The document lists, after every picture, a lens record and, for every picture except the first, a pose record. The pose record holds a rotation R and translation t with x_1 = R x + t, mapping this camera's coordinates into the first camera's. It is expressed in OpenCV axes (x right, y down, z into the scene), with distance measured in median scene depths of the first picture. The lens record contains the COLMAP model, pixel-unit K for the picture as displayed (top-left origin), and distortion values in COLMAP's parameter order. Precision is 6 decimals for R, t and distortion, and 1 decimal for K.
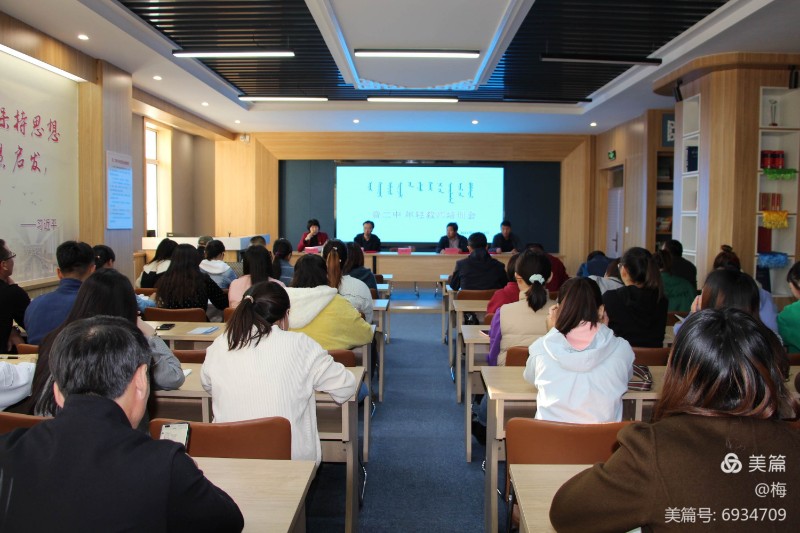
lens RADIAL K [[652.7, 0, 400.0], [0, 652.7, 266.5], [0, 0, 1]] dist [-0.140180, 0.171548]
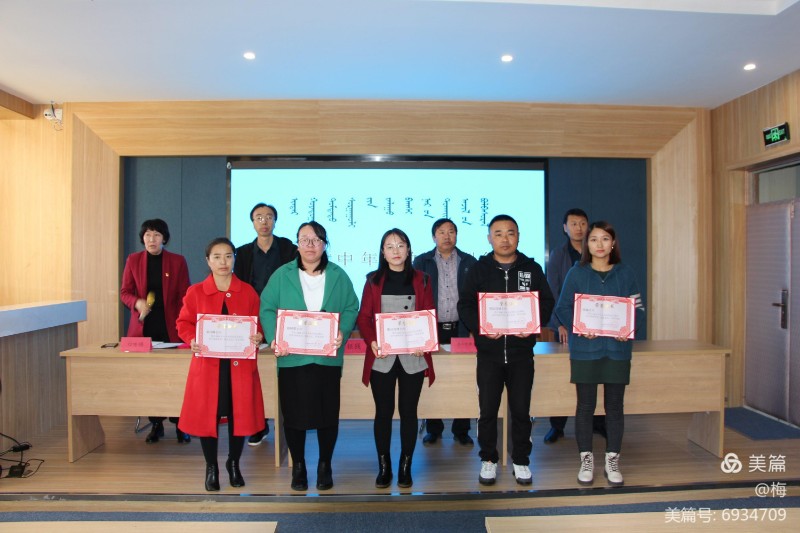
lens RADIAL K [[652.7, 0, 400.0], [0, 652.7, 266.5], [0, 0, 1]] dist [-0.140180, 0.171548]
pose [[0.998742, -0.007643, 0.049567, 0.013206], [0.011142, 0.997436, -0.070696, -0.036692], [-0.048900, 0.071159, 0.996266, 0.484481]]
